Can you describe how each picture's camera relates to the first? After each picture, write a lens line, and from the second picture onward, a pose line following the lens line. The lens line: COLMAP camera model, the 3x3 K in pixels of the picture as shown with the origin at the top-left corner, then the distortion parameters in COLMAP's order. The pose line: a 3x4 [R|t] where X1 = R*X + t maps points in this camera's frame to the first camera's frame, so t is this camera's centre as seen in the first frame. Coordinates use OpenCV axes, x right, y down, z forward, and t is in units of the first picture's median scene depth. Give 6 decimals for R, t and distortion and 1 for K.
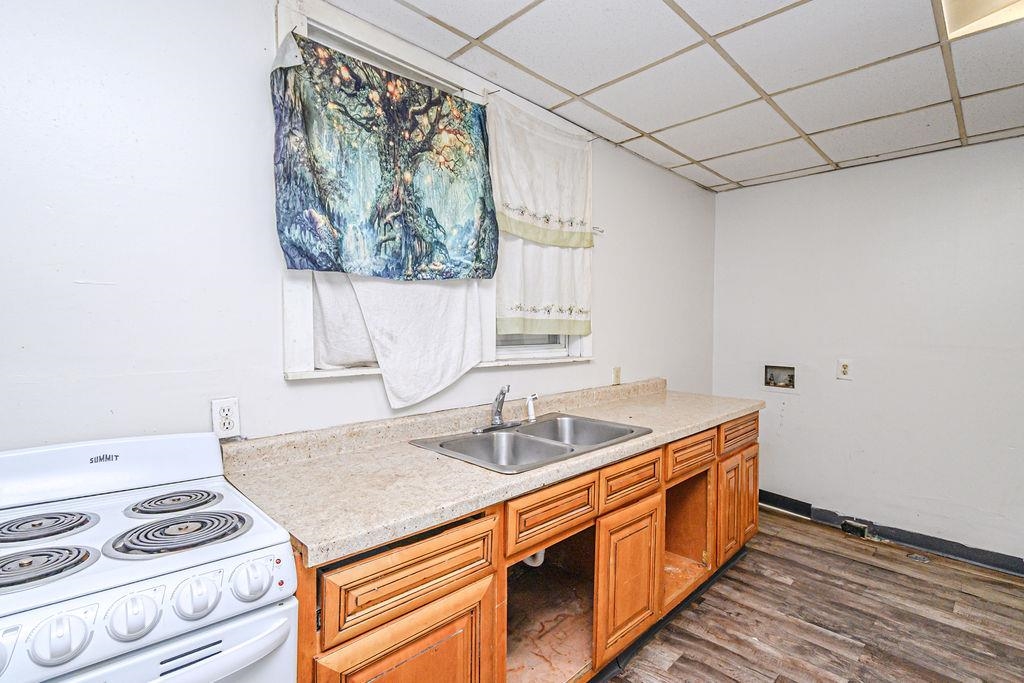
lens RADIAL K [[481.0, 0, 512.0], [0, 481.0, 341.5], [0, 0, 1]] dist [0.002344, 0.000187]
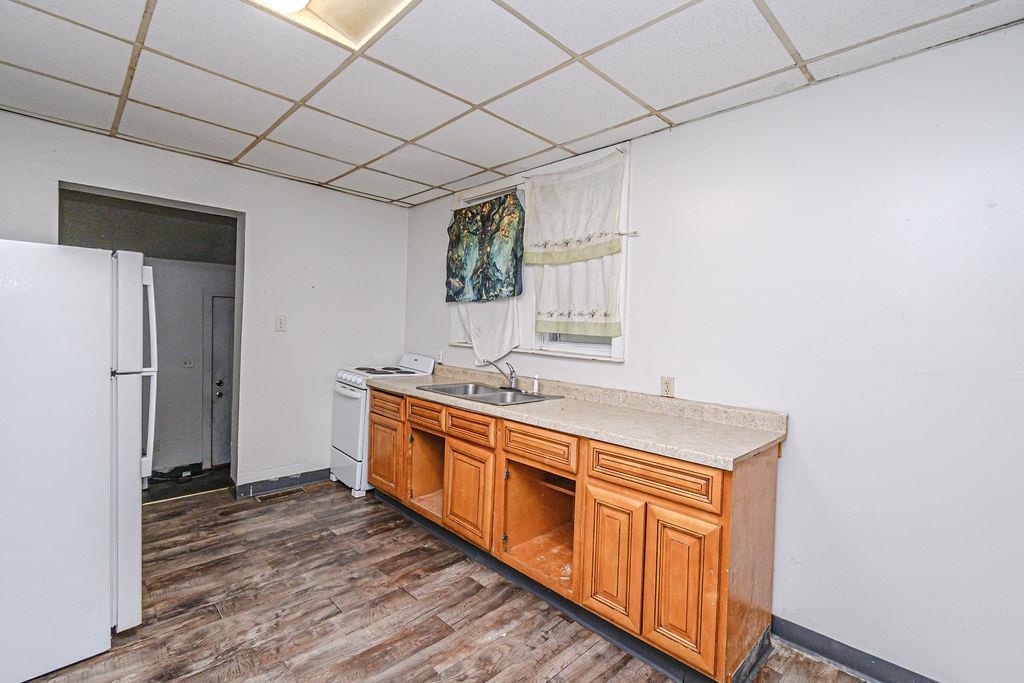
lens RADIAL K [[454.2, 0, 512.0], [0, 454.2, 341.5], [0, 0, 1]] dist [-0.000759, -0.000051]
pose [[-0.009370, 0.026307, -0.999610, 1.618171], [-0.067733, 0.997341, 0.026882, -0.021219], [0.997659, 0.067958, -0.007564, 1.108803]]
